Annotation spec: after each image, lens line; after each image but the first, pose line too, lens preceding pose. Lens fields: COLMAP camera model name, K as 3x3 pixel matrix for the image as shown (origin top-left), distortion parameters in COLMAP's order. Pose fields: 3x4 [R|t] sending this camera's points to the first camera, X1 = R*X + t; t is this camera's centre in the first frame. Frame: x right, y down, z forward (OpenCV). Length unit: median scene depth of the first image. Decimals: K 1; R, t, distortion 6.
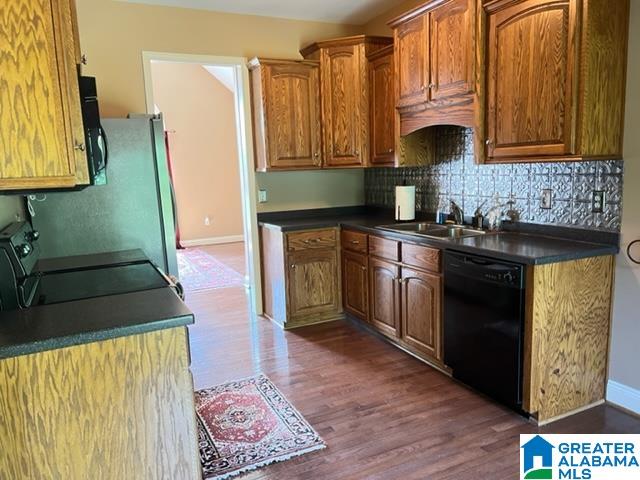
lens RADIAL K [[484.4, 0, 319.1], [0, 484.4, 240.3], [0, 0, 1]] dist [0.053653, -0.059426]
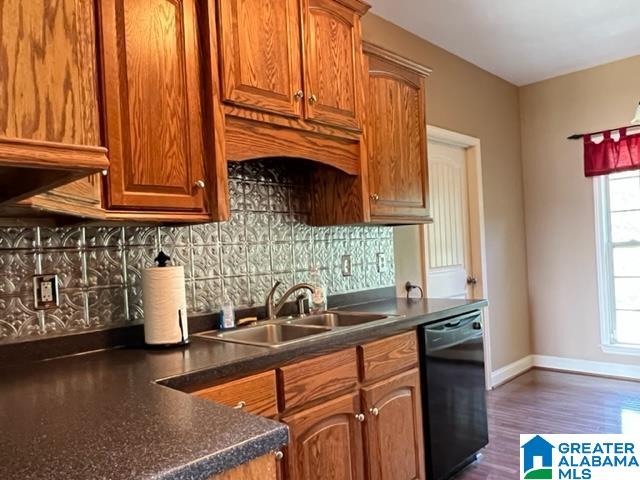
lens RADIAL K [[484.4, 0, 320.5], [0, 484.4, 243.2], [0, 0, 1]] dist [0.053653, -0.059426]
pose [[-0.335632, 0.059983, 0.940081, -0.393694], [0.199244, 0.979912, 0.008611, -0.143990], [-0.920681, 0.190195, -0.340841, 1.350335]]
